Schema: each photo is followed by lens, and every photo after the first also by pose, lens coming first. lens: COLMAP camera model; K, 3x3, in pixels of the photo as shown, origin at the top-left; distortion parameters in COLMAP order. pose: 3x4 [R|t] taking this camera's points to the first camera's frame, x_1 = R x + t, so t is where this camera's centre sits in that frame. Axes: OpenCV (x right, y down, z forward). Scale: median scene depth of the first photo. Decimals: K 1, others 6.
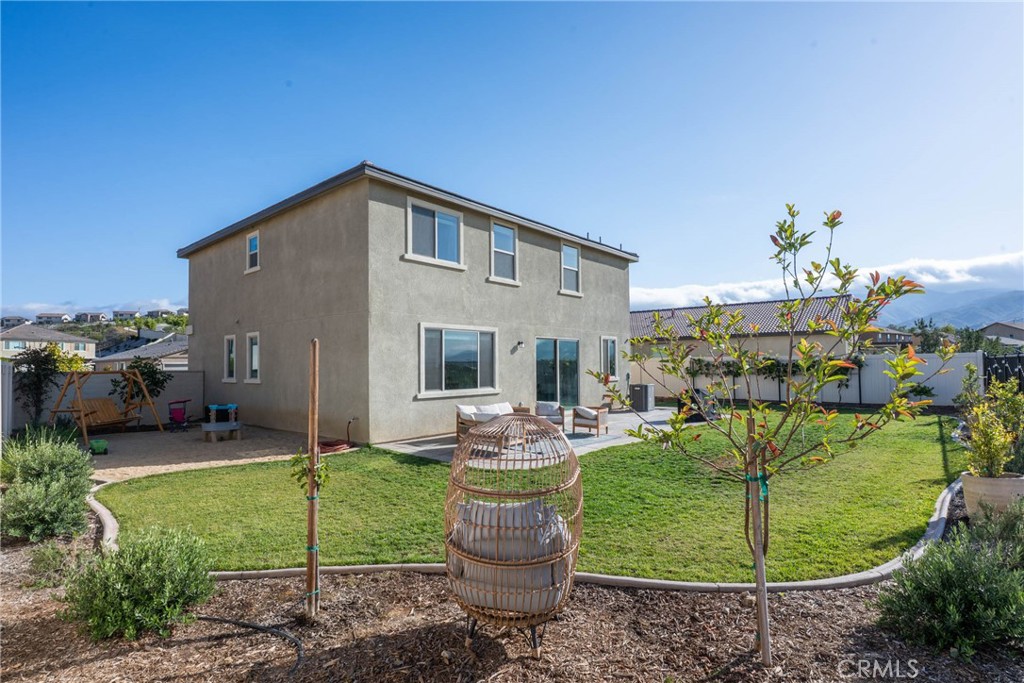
lens RADIAL K [[496.9, 0, 483.2], [0, 496.9, 359.8], [0, 0, 1]] dist [-0.001458, 0.002094]
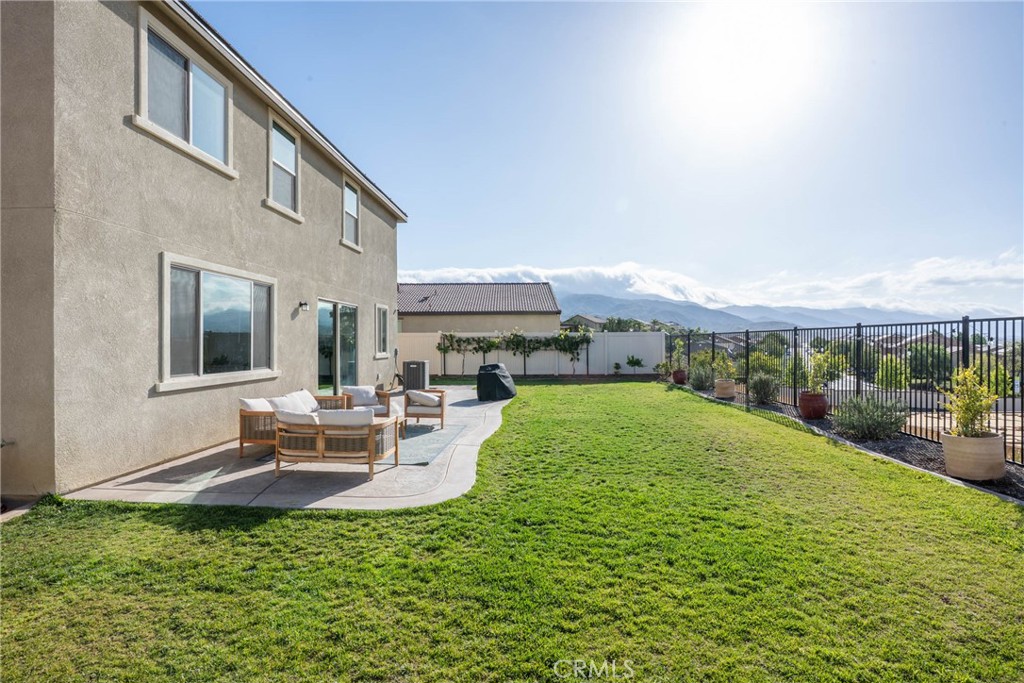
lens RADIAL K [[496.9, 0, 503.7], [0, 496.9, 343.3], [0, 0, 1]] dist [-0.001458, 0.002094]
pose [[0.775884, 0.005847, 0.630848, -0.169181], [-0.010903, 0.999932, 0.004141, 0.017569], [-0.630781, -0.010091, 0.775895, 0.321063]]
